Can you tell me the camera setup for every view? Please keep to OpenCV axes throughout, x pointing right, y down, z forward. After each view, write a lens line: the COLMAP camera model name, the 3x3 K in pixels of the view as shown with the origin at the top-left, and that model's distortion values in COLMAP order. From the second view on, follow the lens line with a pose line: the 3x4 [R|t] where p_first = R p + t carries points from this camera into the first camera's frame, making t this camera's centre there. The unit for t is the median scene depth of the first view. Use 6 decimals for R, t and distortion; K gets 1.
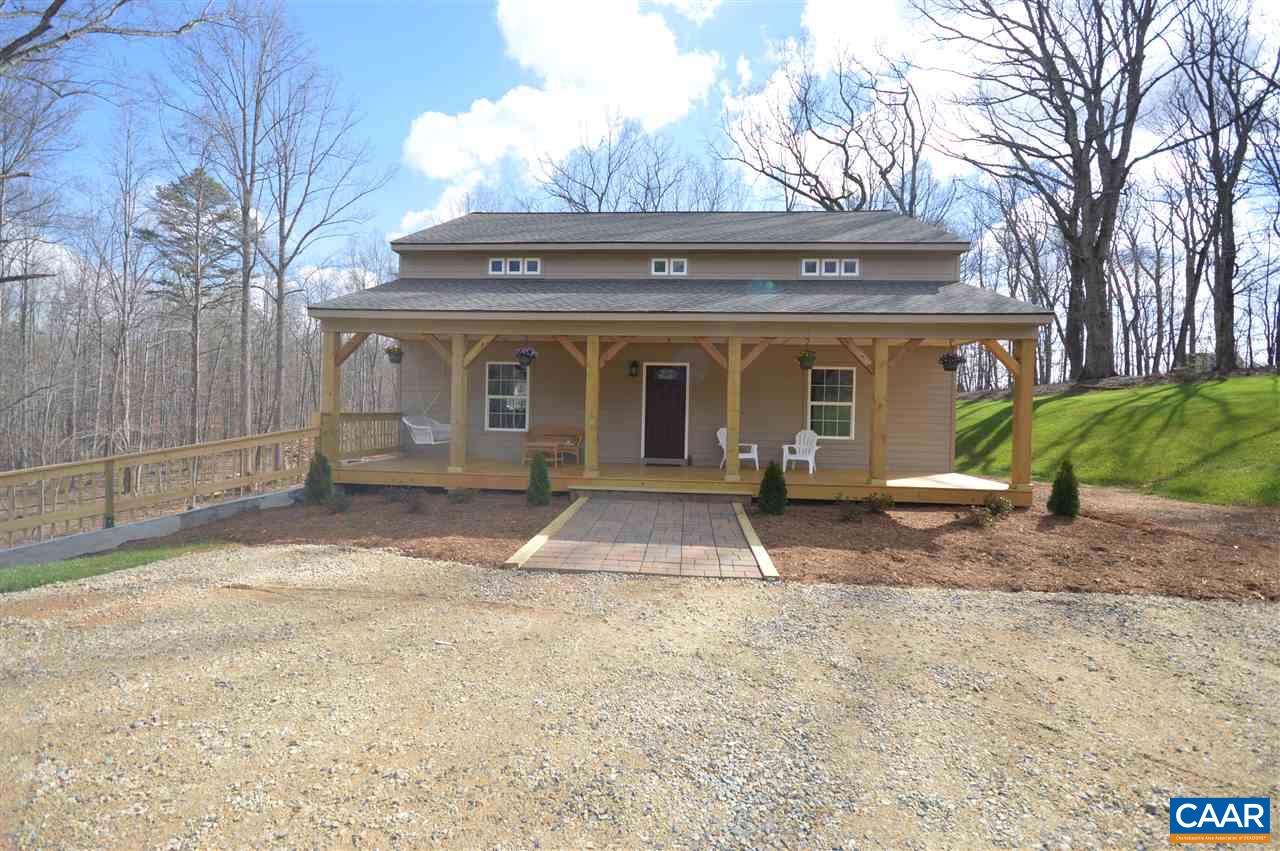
lens RADIAL K [[569.6, 0, 641.2], [0, 569.6, 416.7], [0, 0, 1]] dist [0.001458, -0.003947]
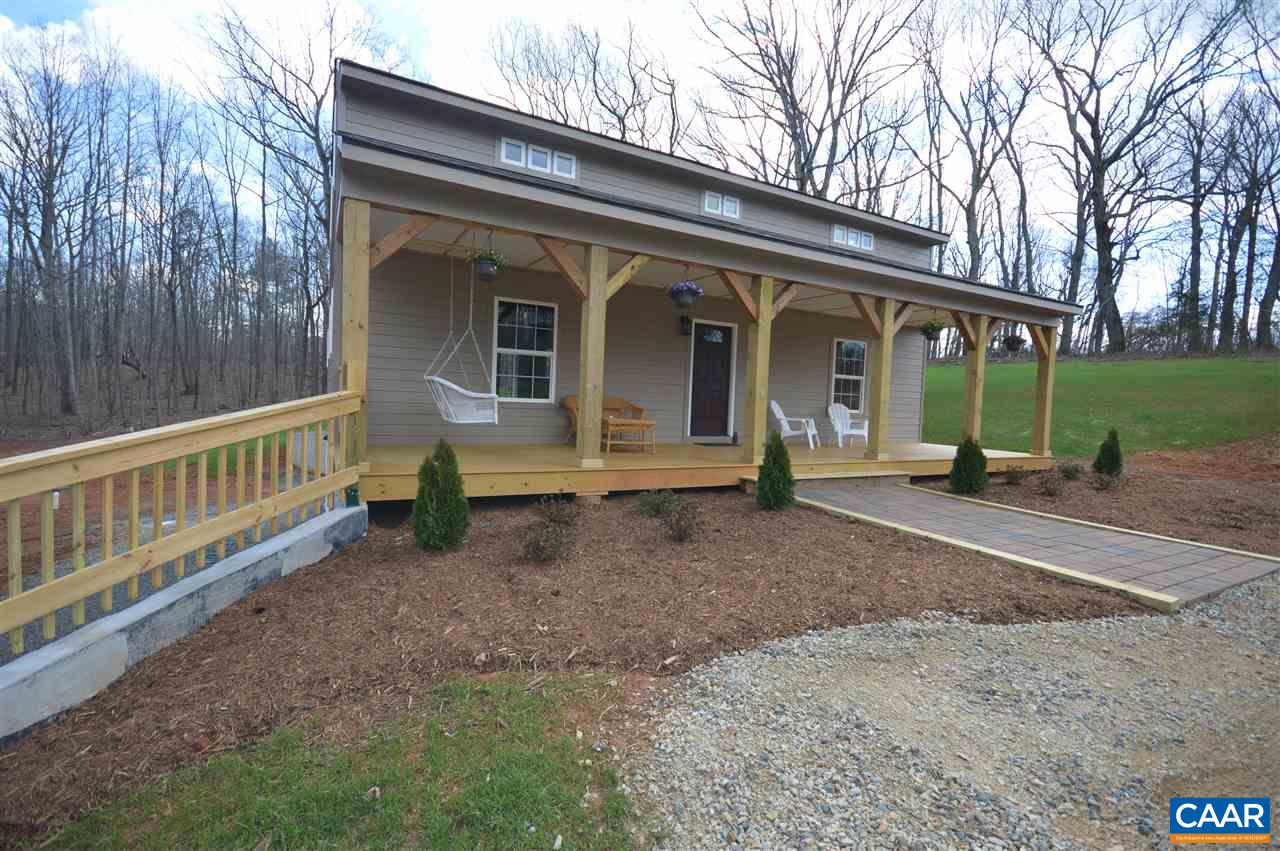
lens RADIAL K [[569.6, 0, 637.8], [0, 569.6, 415.3], [0, 0, 1]] dist [0.001458, -0.003947]
pose [[0.833144, -0.004699, 0.553037, -0.520389], [-0.020225, 0.999036, 0.038957, 0.011972], [-0.552687, -0.043642, 0.832245, 0.374917]]
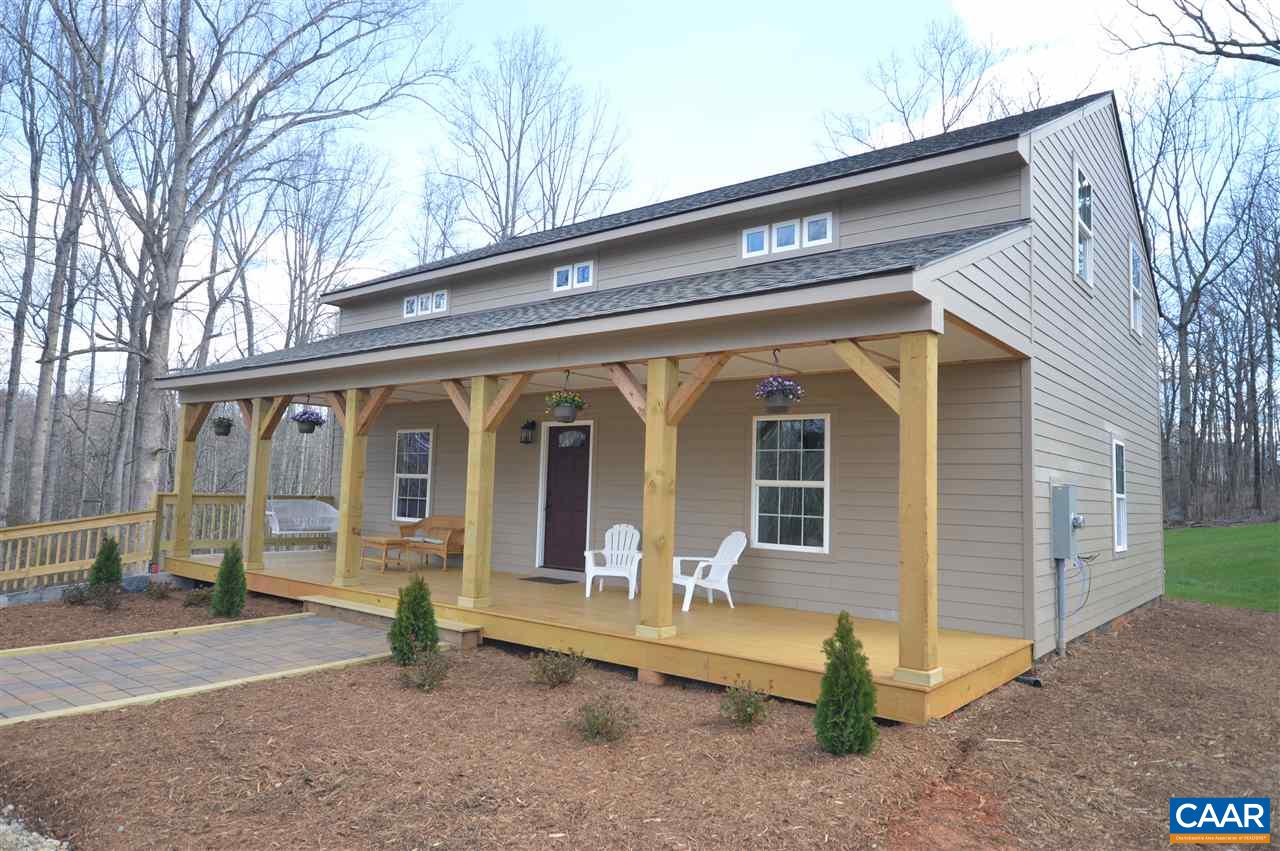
lens RADIAL K [[835.2, 0, 640.2], [0, 835.2, 420.7], [0, 0, 1]] dist [0.019567, -0.000525]
pose [[0.824407, -0.043385, -0.564332, 0.664716], [-0.018372, 0.994481, -0.103292, 0.001783], [0.565699, 0.095523, 0.819061, 0.272005]]
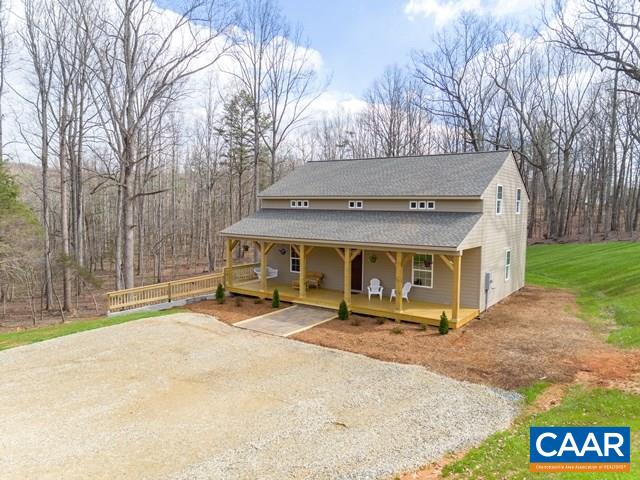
lens RADIAL K [[470.7, 0, 324.5], [0, 470.7, 240.0], [0, 0, 1]] dist [0.001292, -0.006689]
pose [[0.860641, 0.027421, -0.508473, 0.900957], [0.001470, 0.998411, 0.056330, -0.232437], [0.509210, -0.049228, 0.859233, -0.663385]]
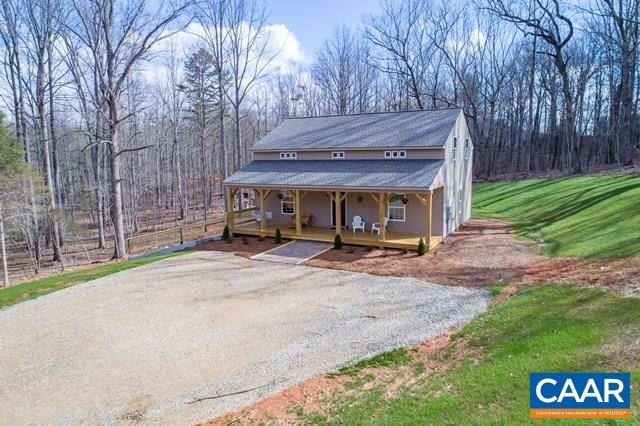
lens RADIAL K [[438.4, 0, 323.4], [0, 438.4, 211.5], [0, 0, 1]] dist [-0.002432, -0.005341]
pose [[0.914863, 0.019131, -0.403310, 0.832799], [0.030180, 0.992842, 0.115555, -0.244405], [0.402634, -0.117889, 0.907738, -0.939478]]
